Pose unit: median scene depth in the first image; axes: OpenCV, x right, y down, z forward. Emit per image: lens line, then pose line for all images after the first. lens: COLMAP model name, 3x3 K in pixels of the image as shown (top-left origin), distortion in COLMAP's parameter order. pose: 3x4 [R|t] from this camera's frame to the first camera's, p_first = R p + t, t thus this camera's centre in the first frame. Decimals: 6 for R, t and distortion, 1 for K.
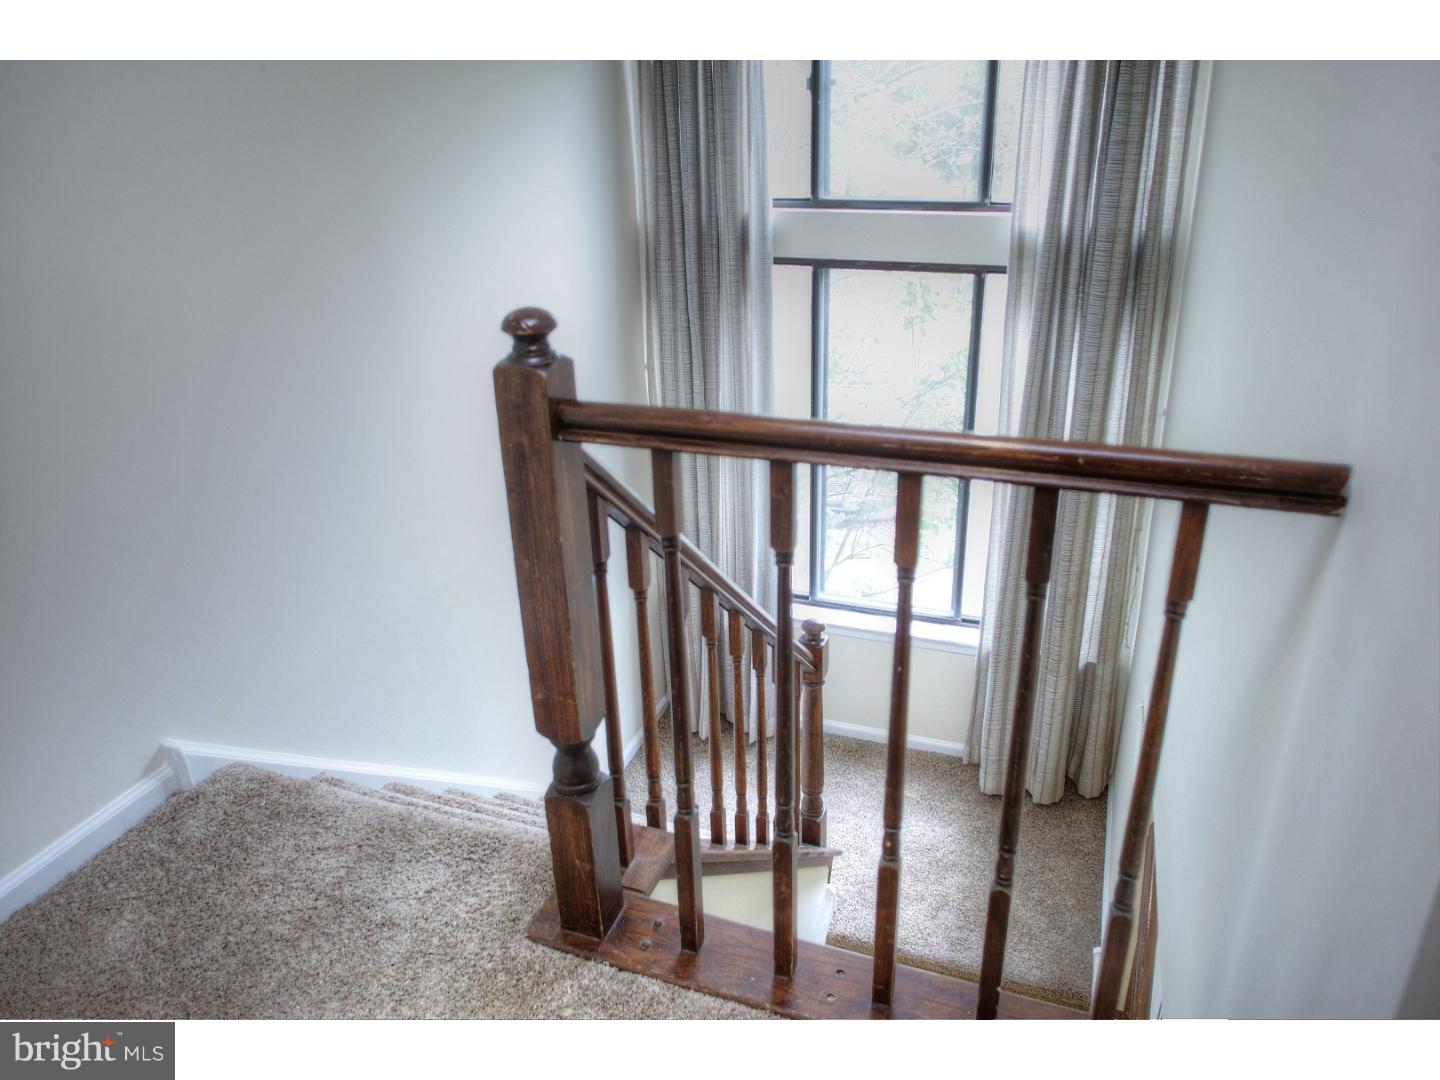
lens RADIAL K [[990.4, 0, 715.8], [0, 990.4, 537.6], [0, 0, 1]] dist [-0.048131, 0.013182]
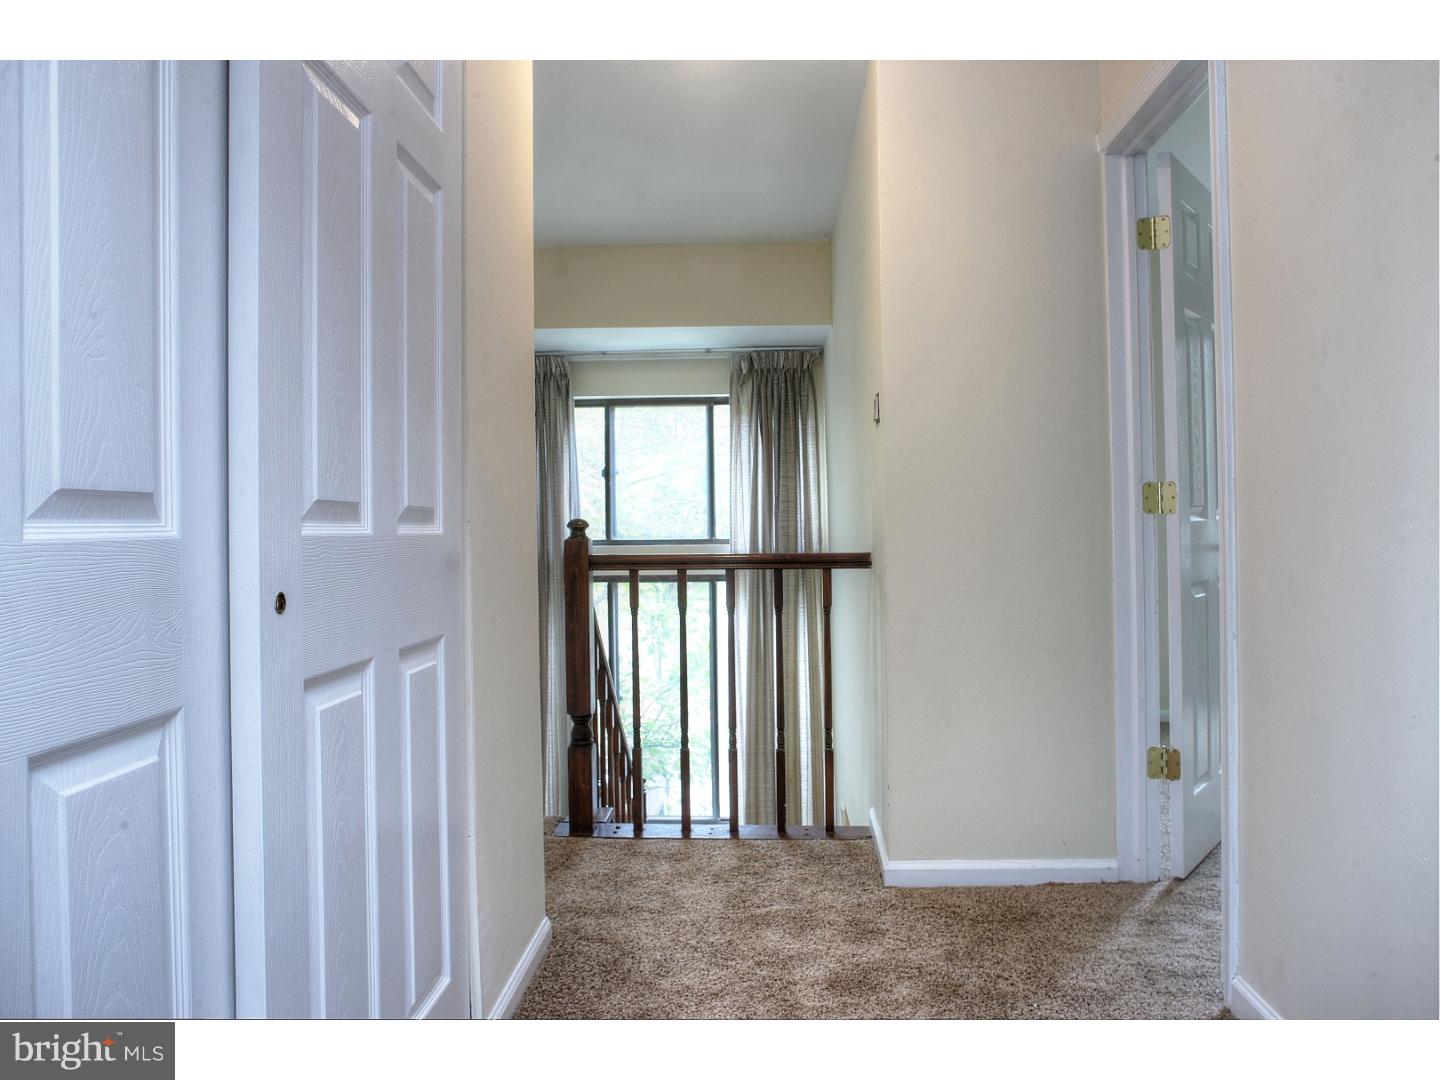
lens RADIAL K [[990.4, 0, 723.2], [0, 990.4, 539.5], [0, 0, 1]] dist [-0.048131, 0.013182]
pose [[0.953798, -0.002966, 0.300433, -0.236095], [0.122358, 0.917106, -0.379401, 0.330757], [-0.274404, 0.398633, 0.875097, -0.525372]]
